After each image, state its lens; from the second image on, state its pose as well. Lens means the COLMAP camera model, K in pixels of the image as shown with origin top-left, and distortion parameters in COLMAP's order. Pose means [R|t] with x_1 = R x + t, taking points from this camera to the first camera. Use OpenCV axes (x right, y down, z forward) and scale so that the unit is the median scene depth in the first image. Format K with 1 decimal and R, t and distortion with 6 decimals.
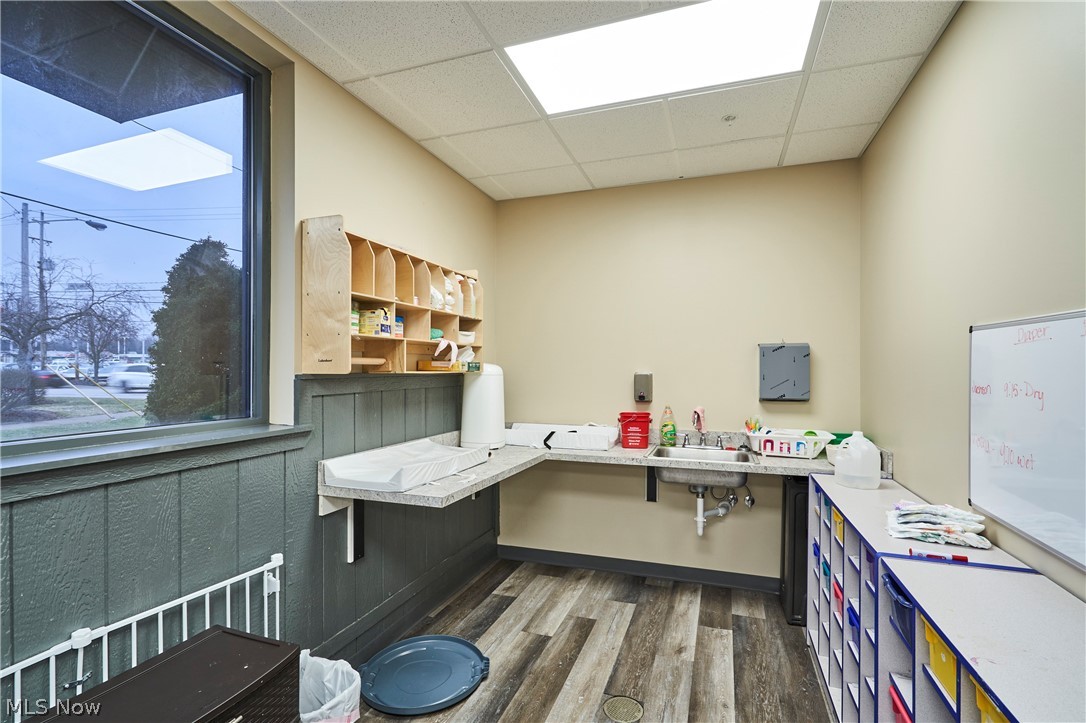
lens RADIAL K [[502.3, 0, 544.4], [0, 502.3, 366.7], [0, 0, 1]] dist [-0.014671, 0.000202]
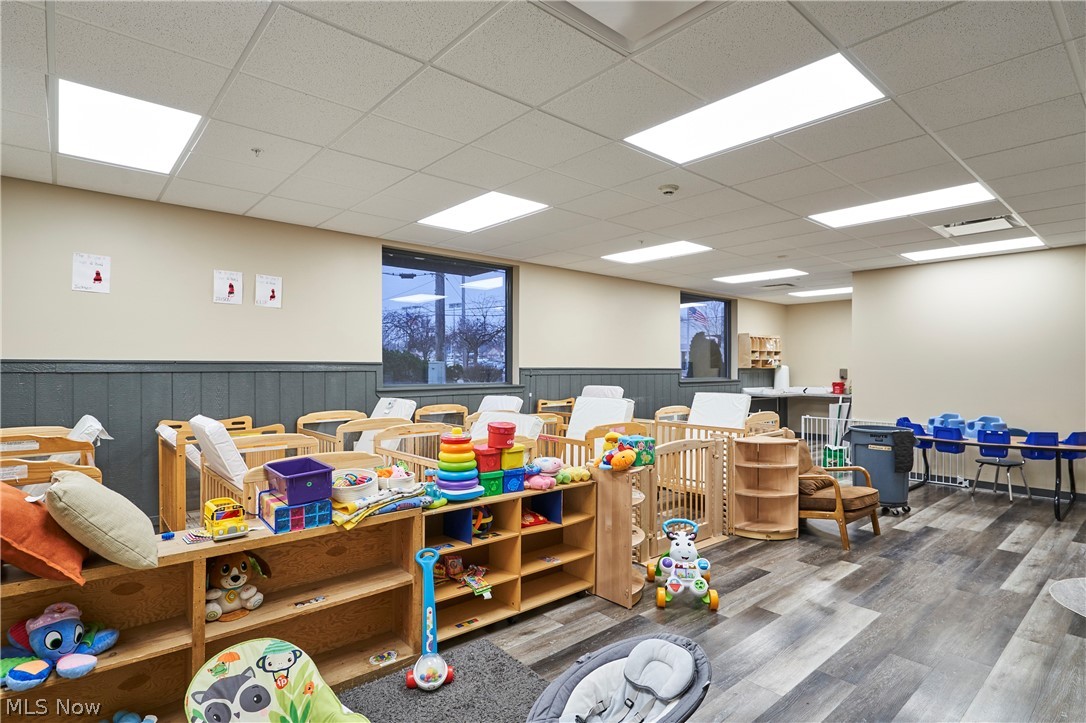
lens RADIAL K [[528.9, 0, 543.9], [0, 528.9, 365.3], [0, 0, 1]] dist [0.017383, 0.000362]
pose [[0.865558, 0.005037, -0.500783, 0.262380], [-0.003789, 0.999987, 0.003509, -0.012554], [0.500794, -0.001139, 0.865566, -2.736071]]
